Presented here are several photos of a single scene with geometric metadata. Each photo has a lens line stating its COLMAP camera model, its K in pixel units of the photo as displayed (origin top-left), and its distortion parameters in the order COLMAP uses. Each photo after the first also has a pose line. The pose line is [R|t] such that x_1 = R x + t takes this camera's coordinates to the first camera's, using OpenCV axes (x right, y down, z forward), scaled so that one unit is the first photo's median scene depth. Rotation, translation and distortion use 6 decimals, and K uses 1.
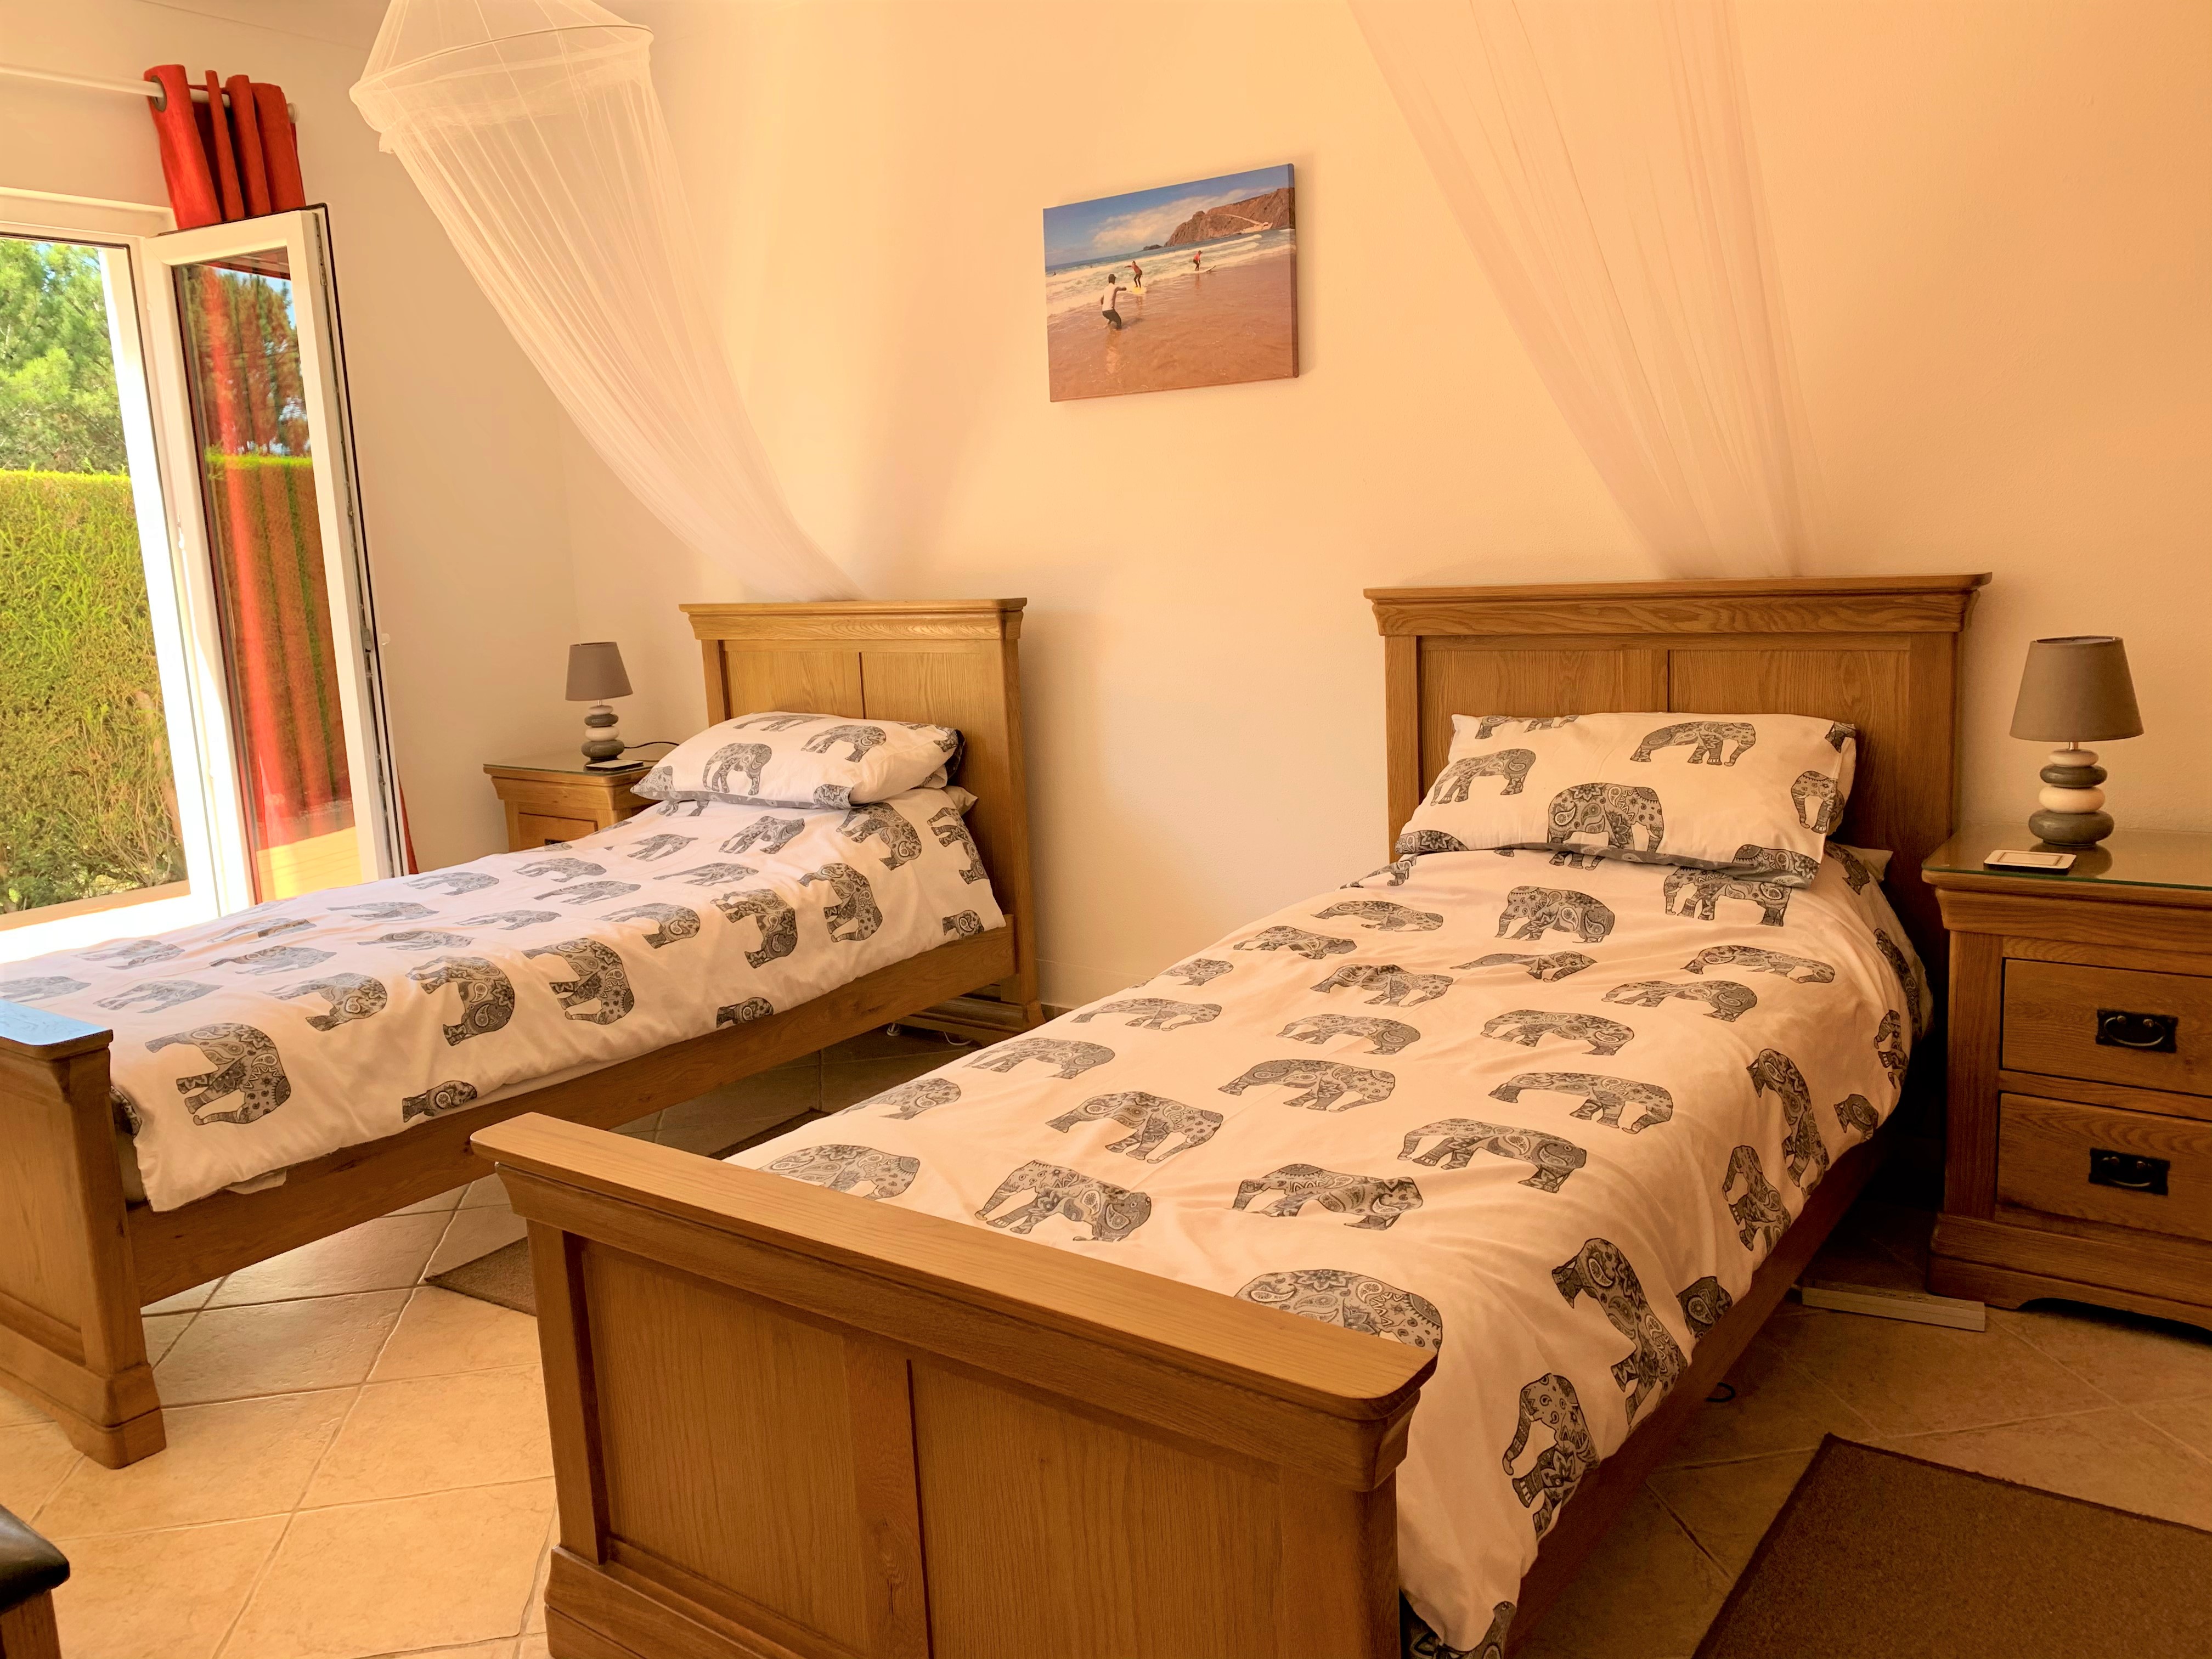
lens RADIAL K [[1675.9, 0, 1106.2], [0, 1675.9, 825.7], [0, 0, 1]] dist [-0.007744, -0.004376]
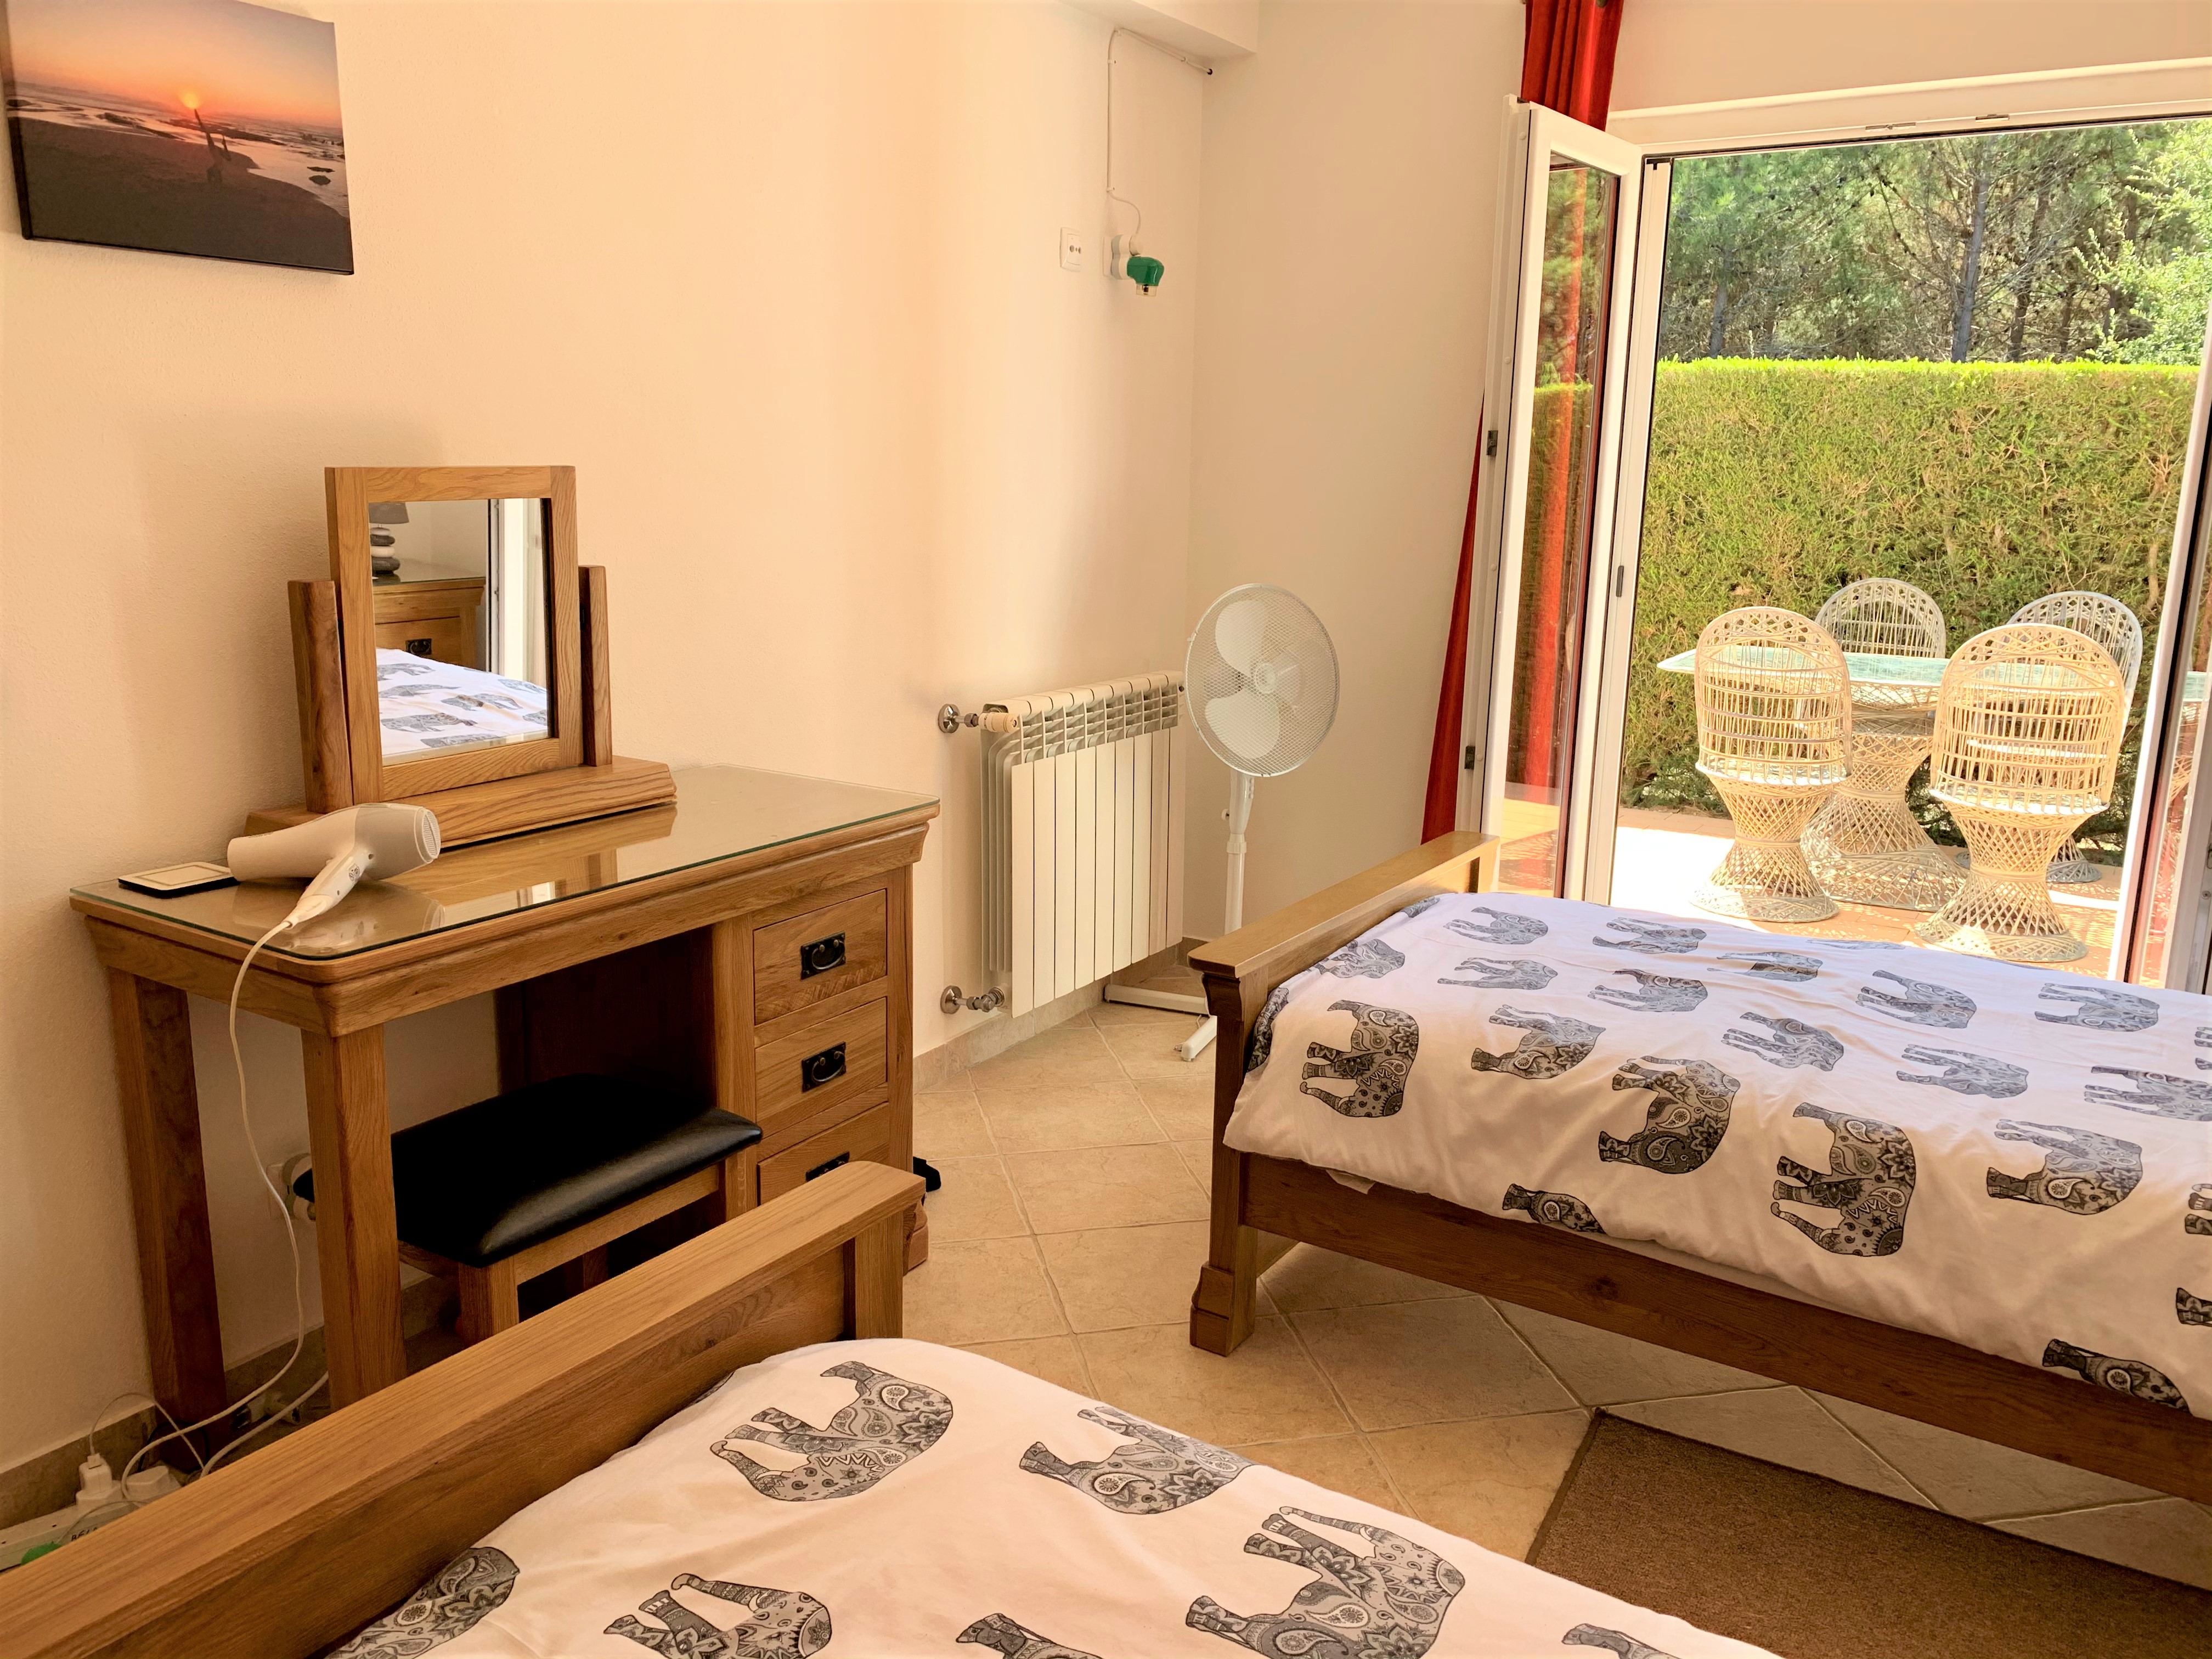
lens RADIAL K [[1675.9, 0, 1104.4], [0, 1675.9, 826.5], [0, 0, 1]] dist [-0.007744, -0.004376]
pose [[0.055638, 0.258253, -0.964474, 0.325767], [-0.200611, 0.949163, 0.242580, -0.165865], [0.978090, 0.179987, 0.104617, 0.656879]]
